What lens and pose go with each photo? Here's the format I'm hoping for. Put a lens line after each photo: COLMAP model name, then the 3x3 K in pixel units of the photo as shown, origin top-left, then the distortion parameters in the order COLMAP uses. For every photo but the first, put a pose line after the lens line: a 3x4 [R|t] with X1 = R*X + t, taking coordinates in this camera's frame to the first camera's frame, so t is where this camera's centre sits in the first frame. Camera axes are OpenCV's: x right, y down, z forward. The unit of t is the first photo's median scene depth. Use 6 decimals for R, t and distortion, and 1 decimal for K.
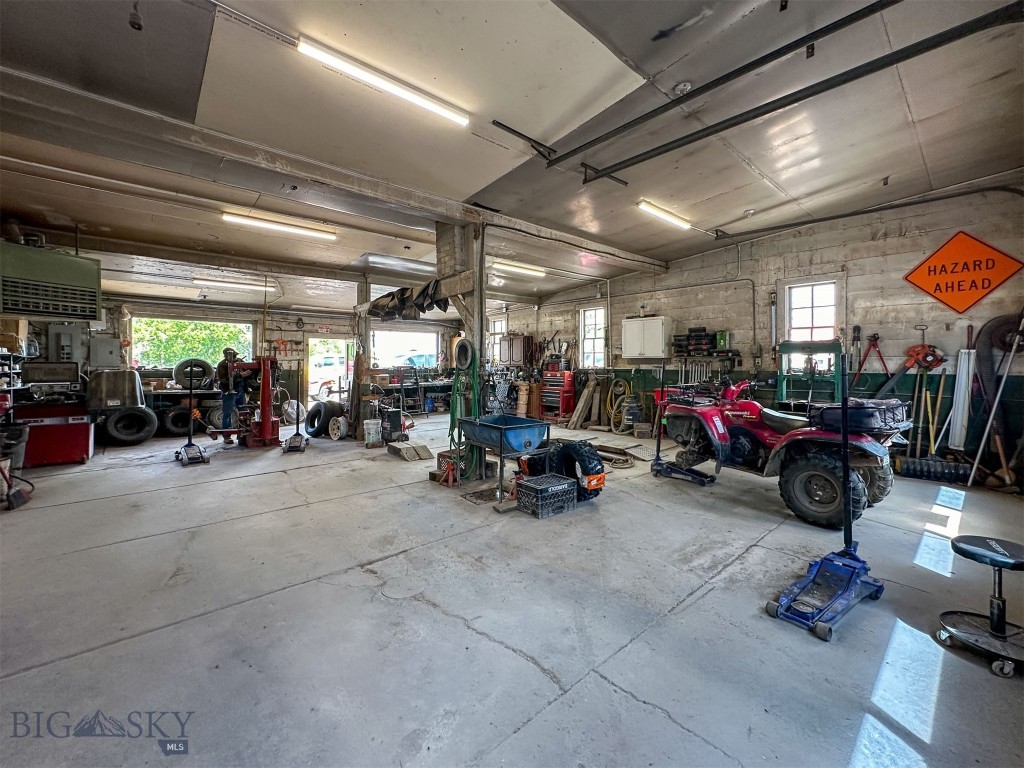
lens RADIAL K [[412.4, 0, 533.5], [0, 412.4, 365.6], [0, 0, 1]] dist [-0.003555, 0.000160]
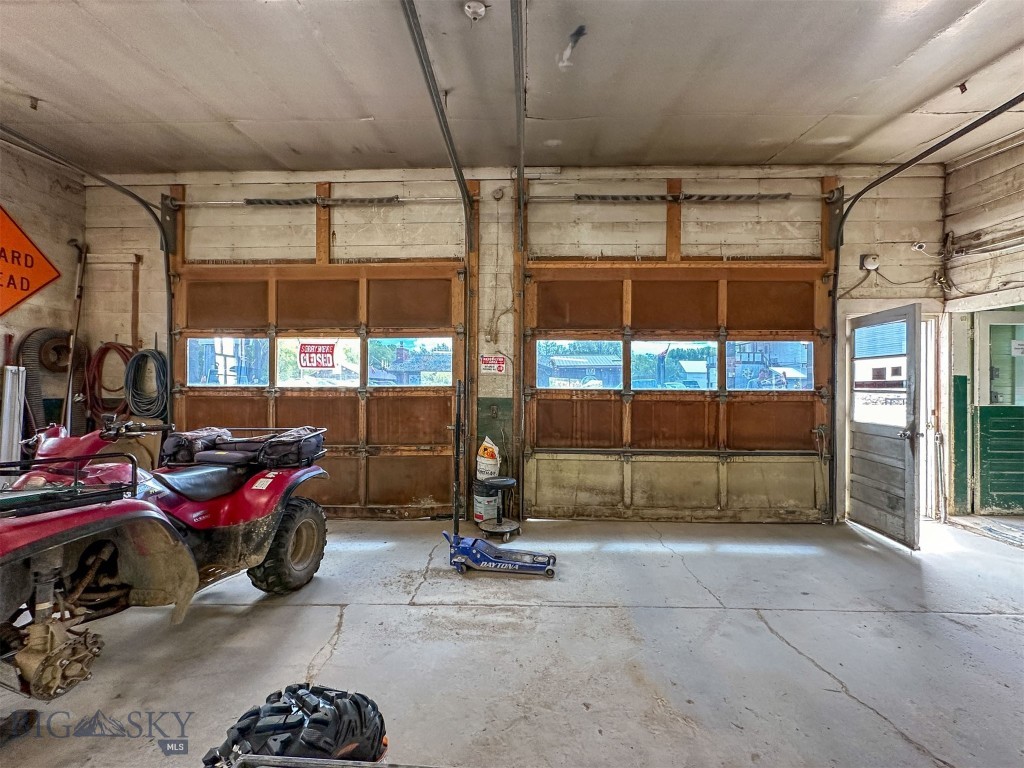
lens RADIAL K [[412.4, 0, 519.5], [0, 412.4, 384.6], [0, 0, 1]] dist [-0.003555, 0.000160]
pose [[-0.706696, 0.008618, 0.707465, -0.111402], [0.004079, 0.999959, -0.008107, 0.002277], [-0.707506, -0.002844, -0.706702, 0.789436]]
